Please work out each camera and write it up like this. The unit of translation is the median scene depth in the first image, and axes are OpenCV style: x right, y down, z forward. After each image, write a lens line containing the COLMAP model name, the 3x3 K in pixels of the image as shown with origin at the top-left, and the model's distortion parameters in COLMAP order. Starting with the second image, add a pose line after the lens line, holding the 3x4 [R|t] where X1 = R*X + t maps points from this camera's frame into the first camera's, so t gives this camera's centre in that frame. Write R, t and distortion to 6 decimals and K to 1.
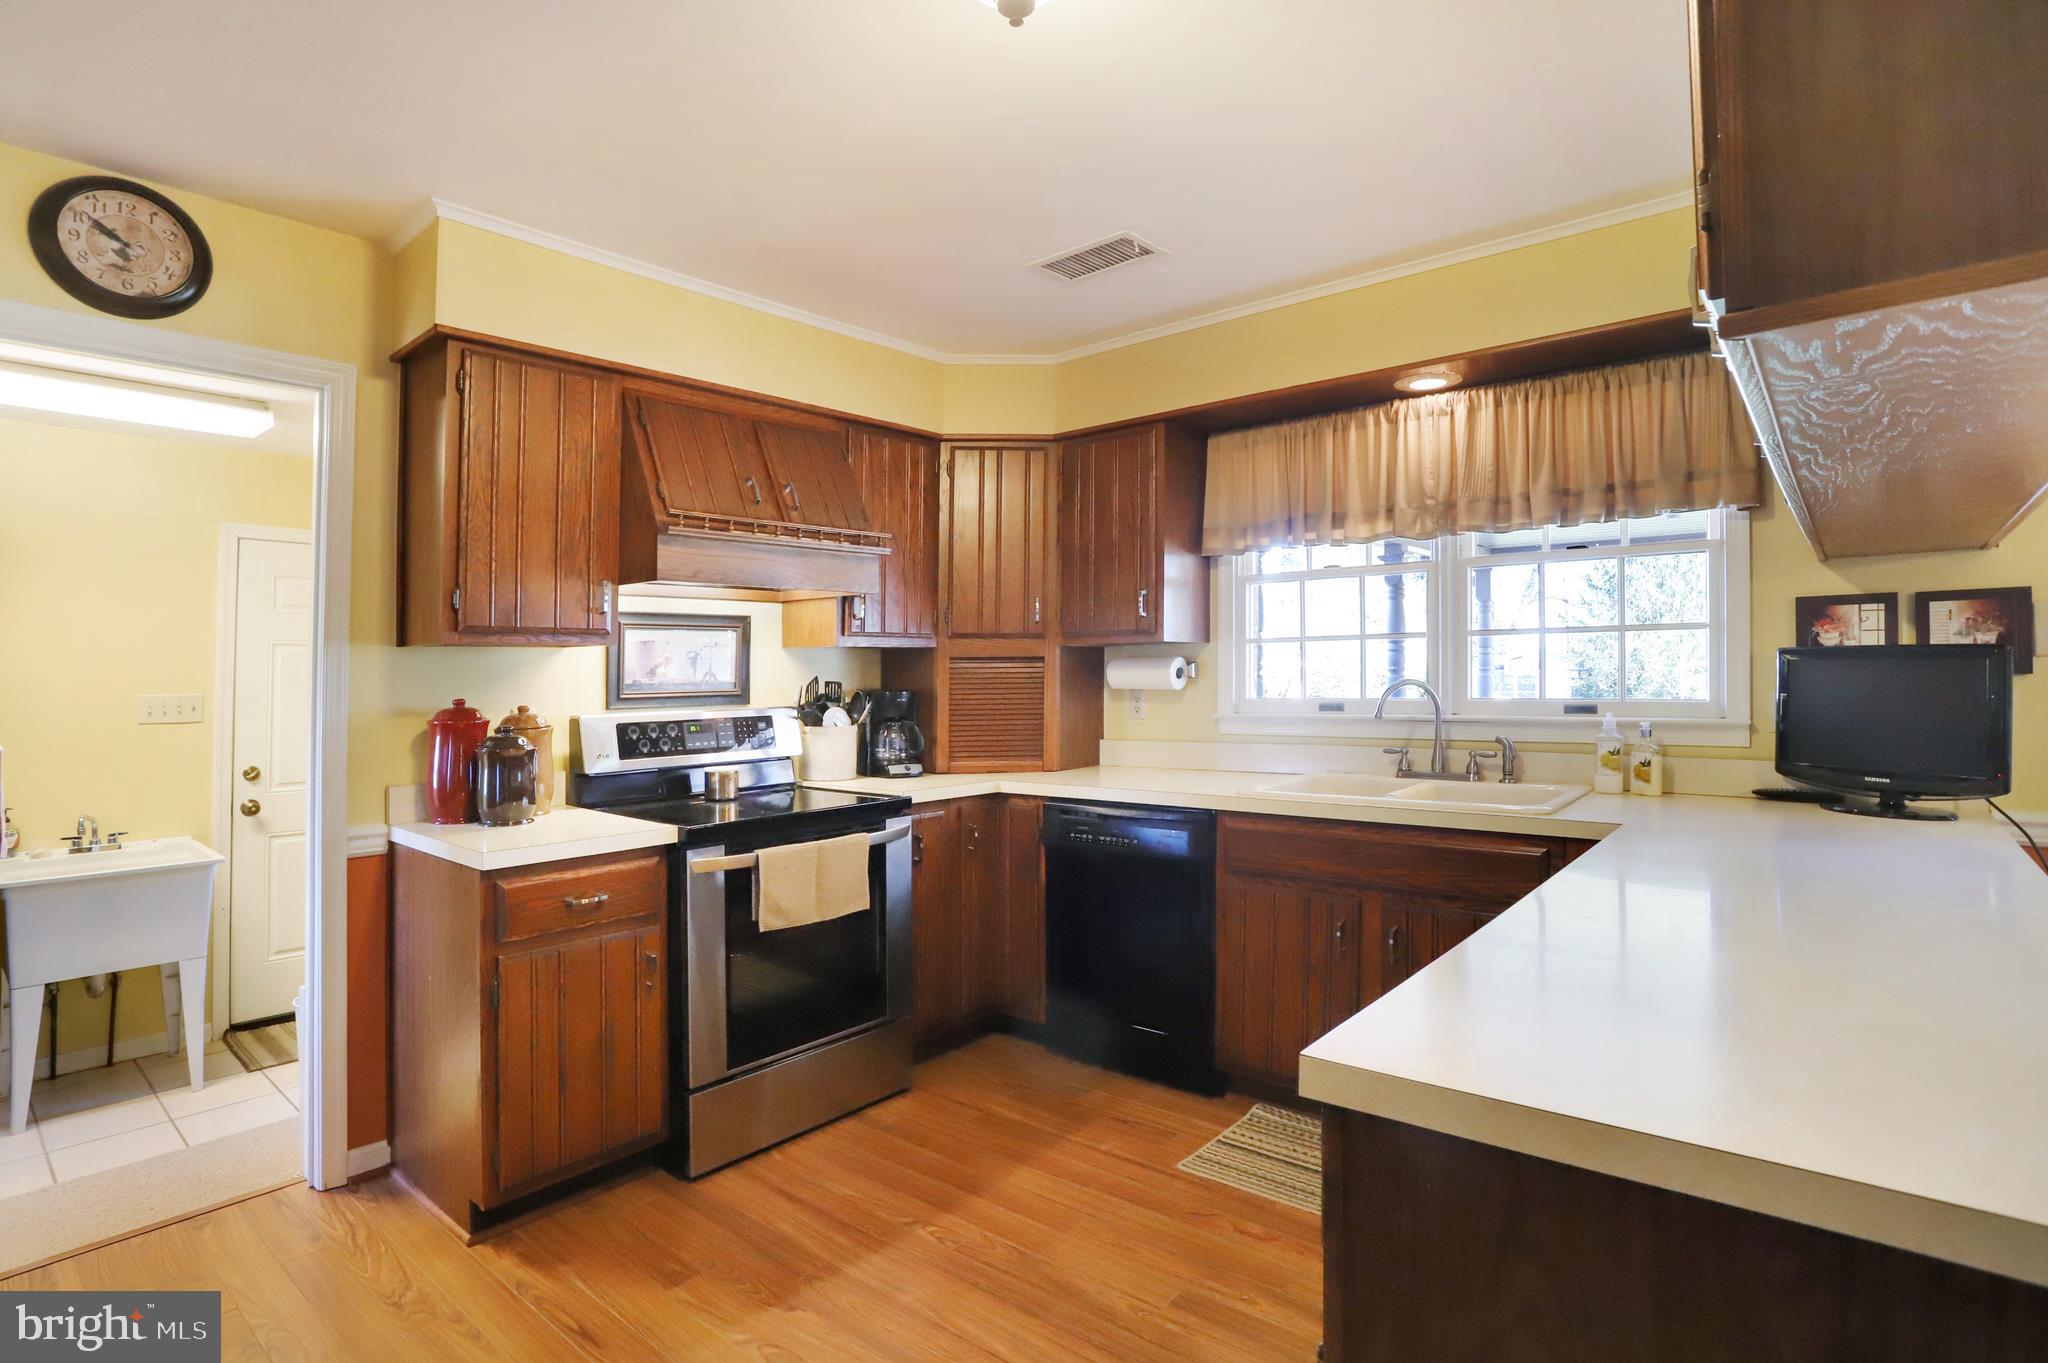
lens RADIAL K [[995.4, 0, 1024.0], [0, 995.4, 681.5], [0, 0, 1]] dist [-0.039853, 0.010282]
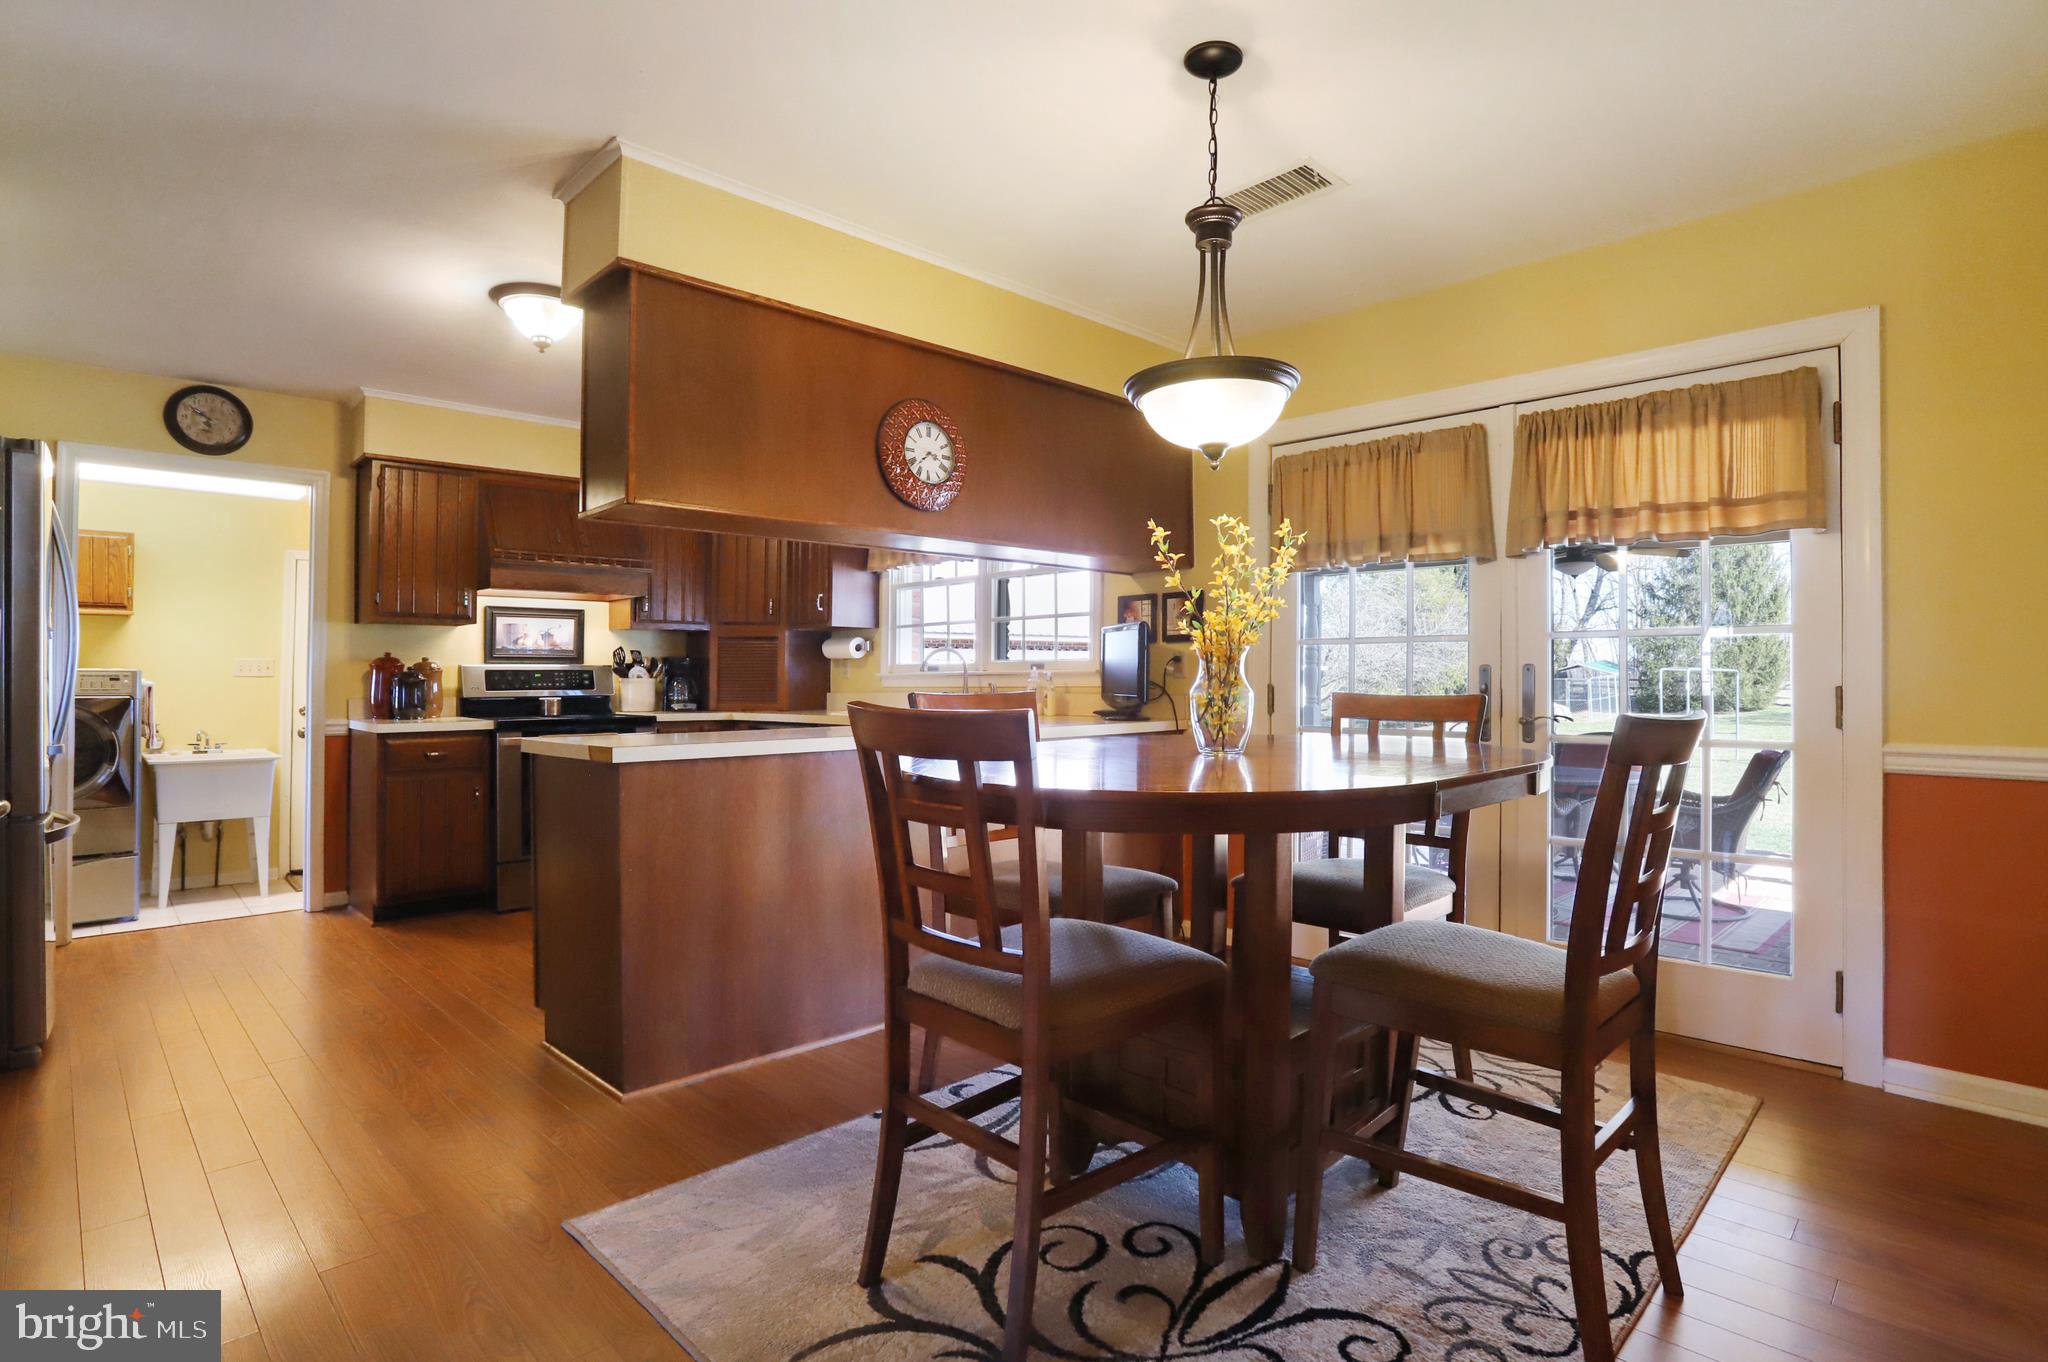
lens RADIAL K [[983.0, 0, 1025.2], [0, 983.0, 700.1], [0, 0, 1]] dist [-0.016933, -0.000053]
pose [[0.996118, 0.010817, -0.087362, 0.697942], [-0.009802, 0.999880, 0.012032, 0.066320], [0.087482, -0.011128, 0.996104, -0.642484]]
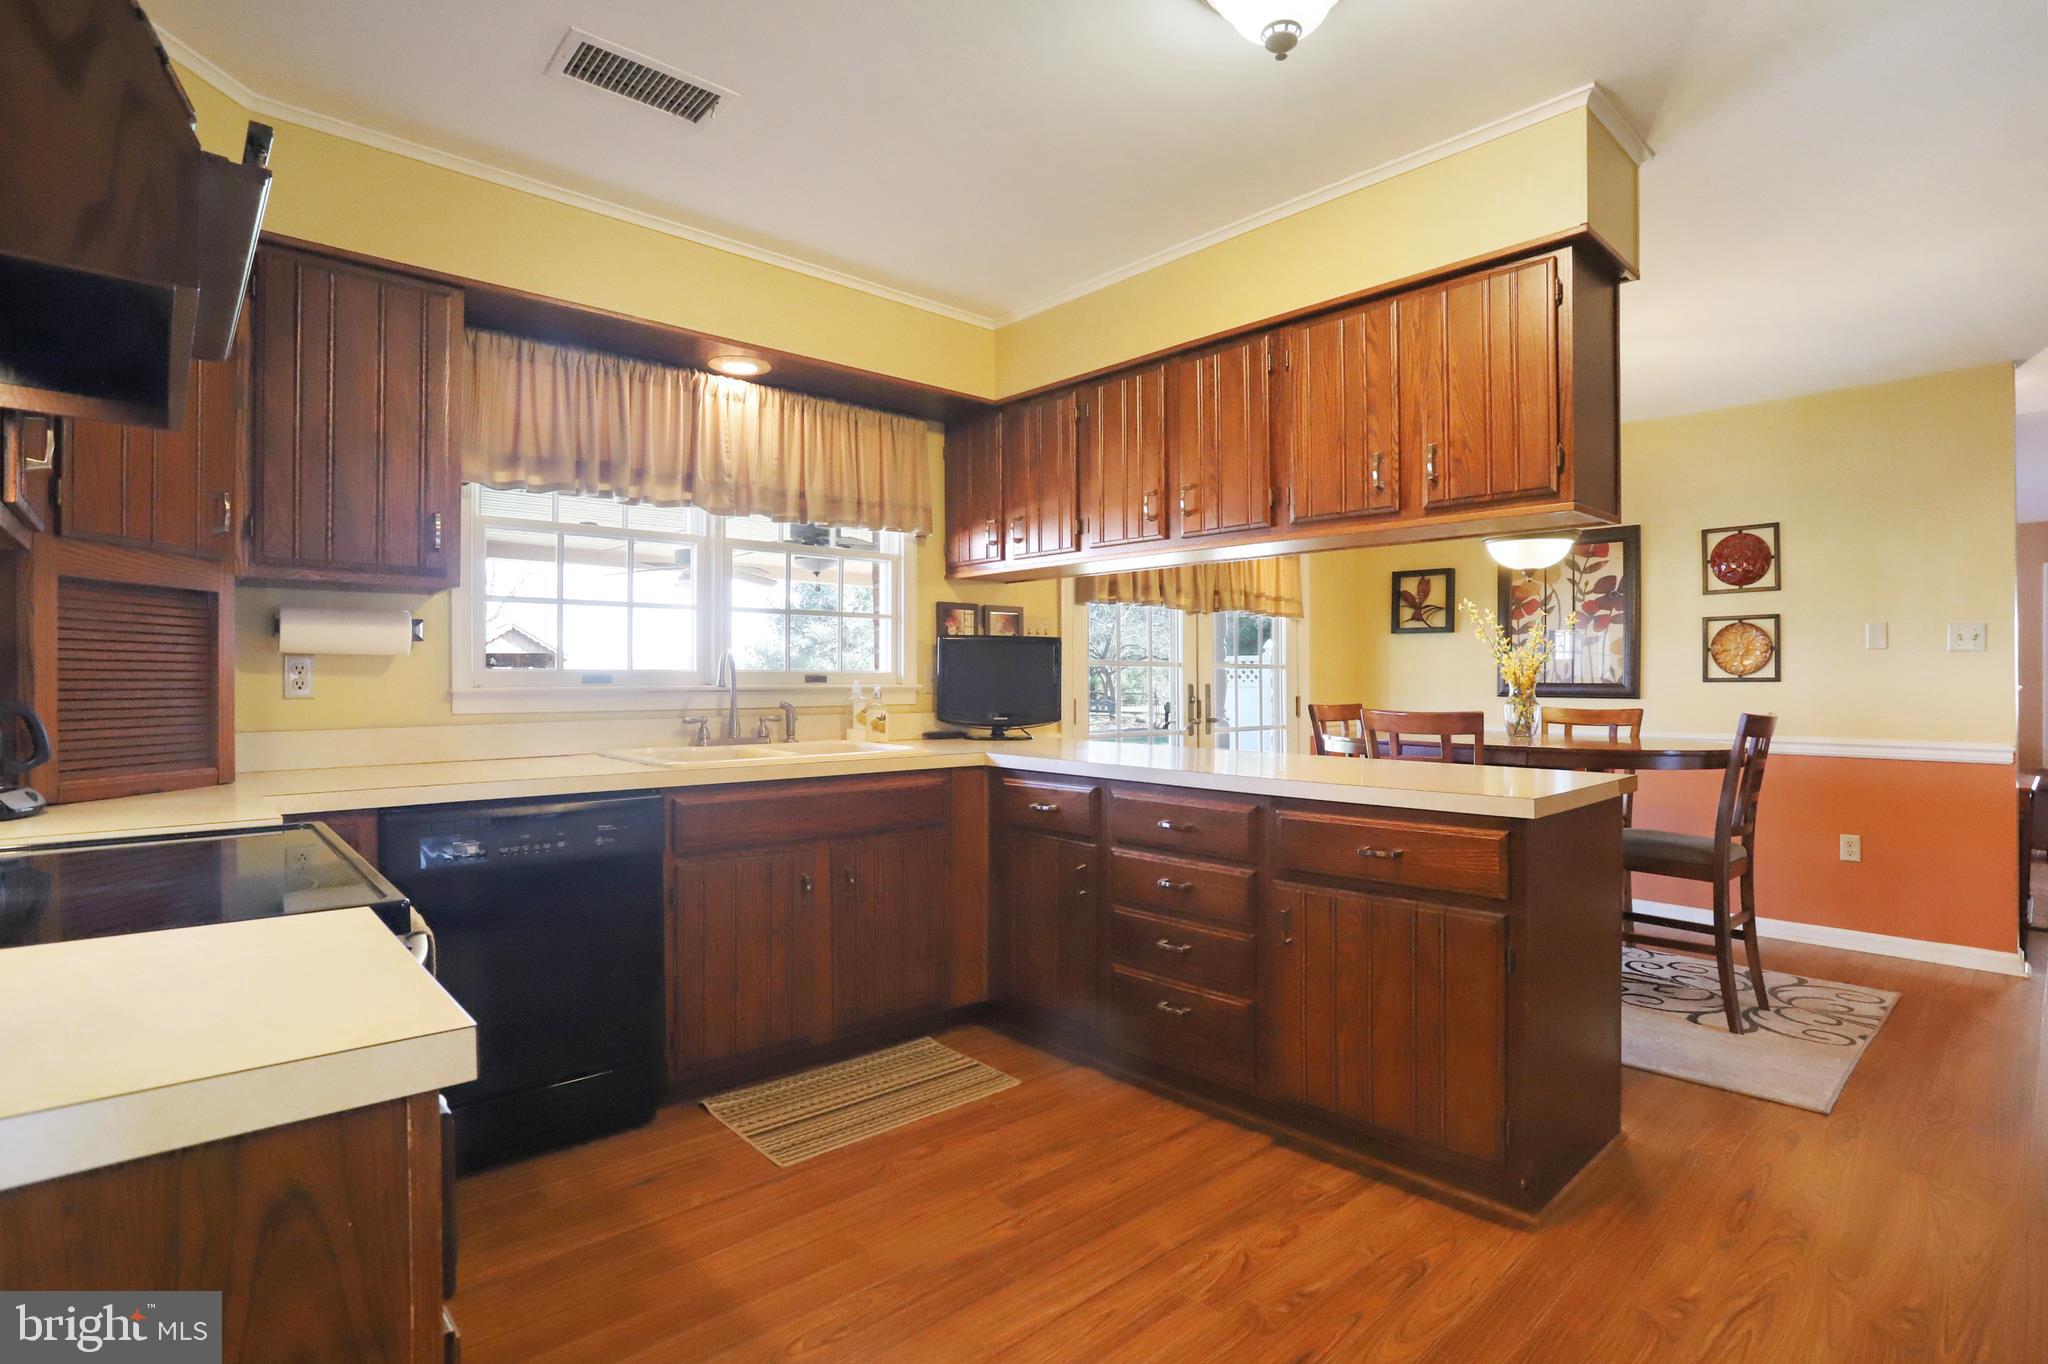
lens RADIAL K [[997.3, 0, 1031.1], [0, 997.3, 709.5], [0, 0, 1]] dist [-0.087762, 0.040679]
pose [[0.146428, -0.017326, 0.989070, -0.620109], [-0.000688, 0.999845, 0.017617, 0.045950], [-0.989221, -0.003260, 0.146394, 0.567981]]
